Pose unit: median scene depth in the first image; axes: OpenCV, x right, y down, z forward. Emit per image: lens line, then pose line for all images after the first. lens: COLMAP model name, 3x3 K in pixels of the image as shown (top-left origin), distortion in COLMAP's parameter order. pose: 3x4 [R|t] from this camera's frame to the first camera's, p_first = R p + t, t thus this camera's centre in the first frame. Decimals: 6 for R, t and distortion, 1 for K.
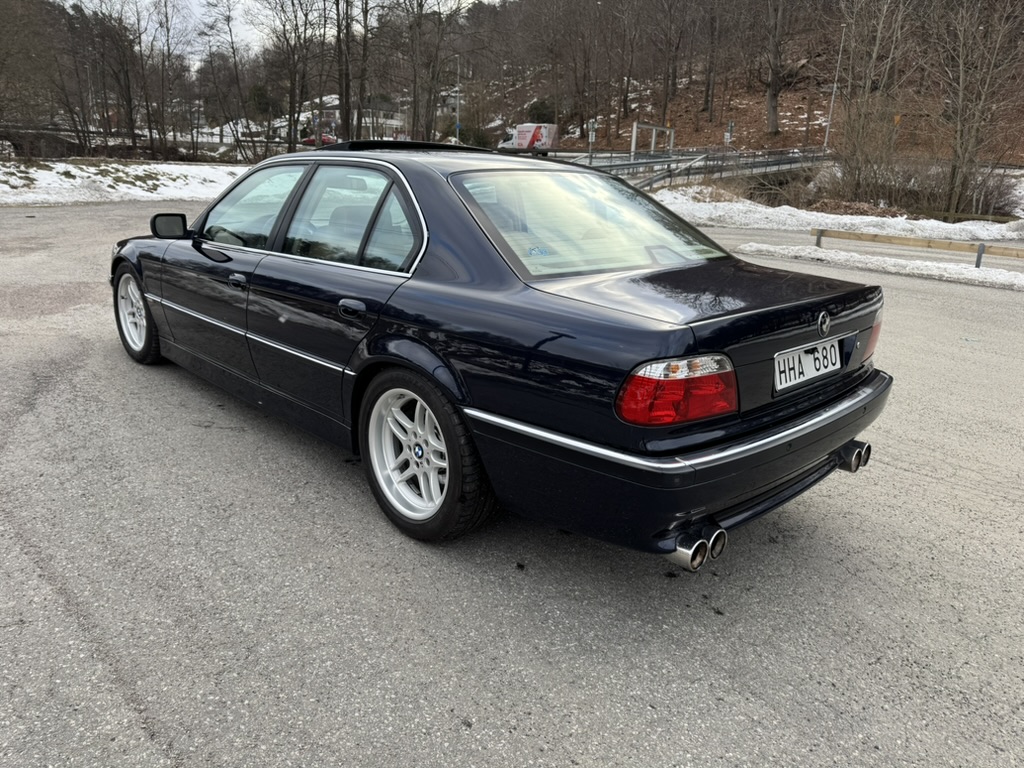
lens RADIAL K [[718.7, 0, 512.0], [0, 718.7, 384.0], [0, 0, 1]] dist [0.002819, -0.000062]
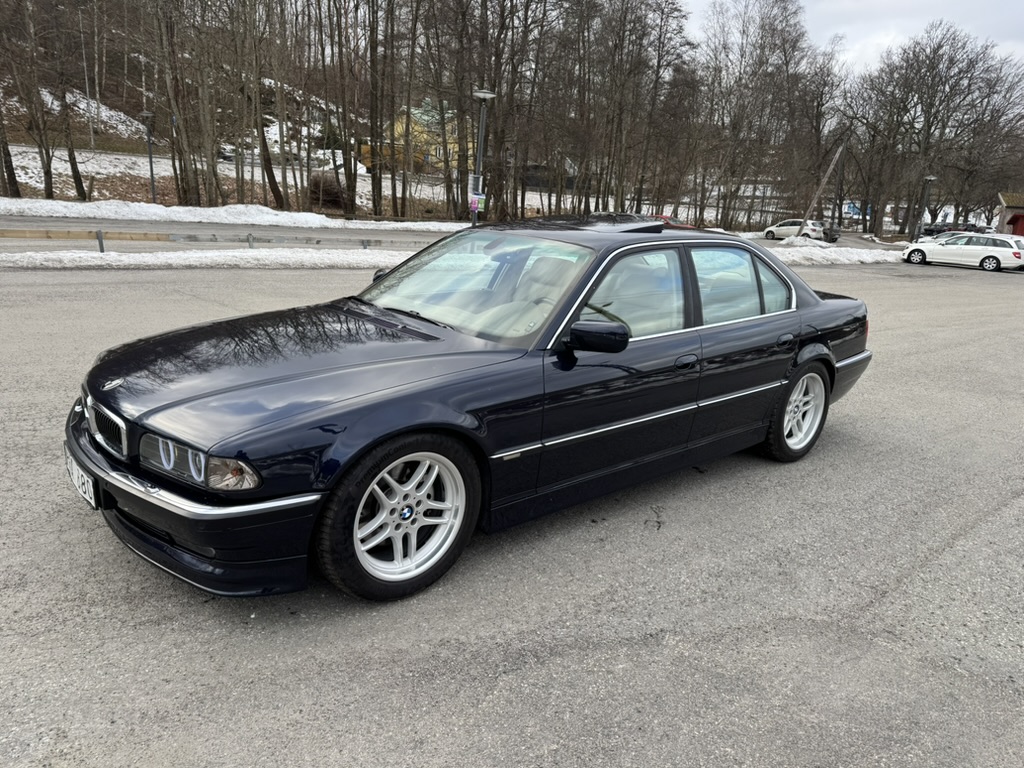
lens RADIAL K [[718.7, 0, 512.0], [0, 718.7, 384.0], [0, 0, 1]] dist [0.002819, -0.000062]
pose [[0.077376, -0.296617, 0.951857, -1.218022], [0.238770, 0.932449, 0.271160, -0.396416], [-0.967989, 0.206293, 0.142972, 0.942044]]
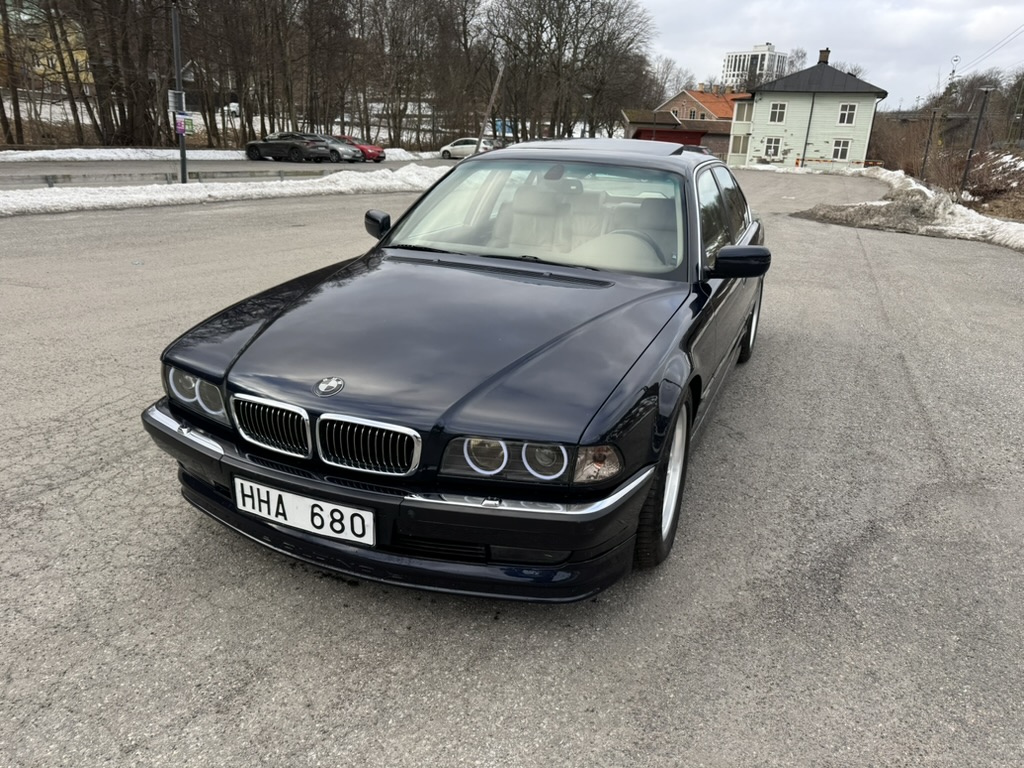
lens RADIAL K [[718.1, 0, 512.0], [0, 718.1, 384.0], [0, 0, 1]] dist [0.093255, -0.134261]
pose [[-0.380012, -0.363096, 0.850737, -1.082749], [0.208750, 0.862341, 0.461294, -0.515867], [-0.901119, 0.352888, -0.251903, 1.428689]]
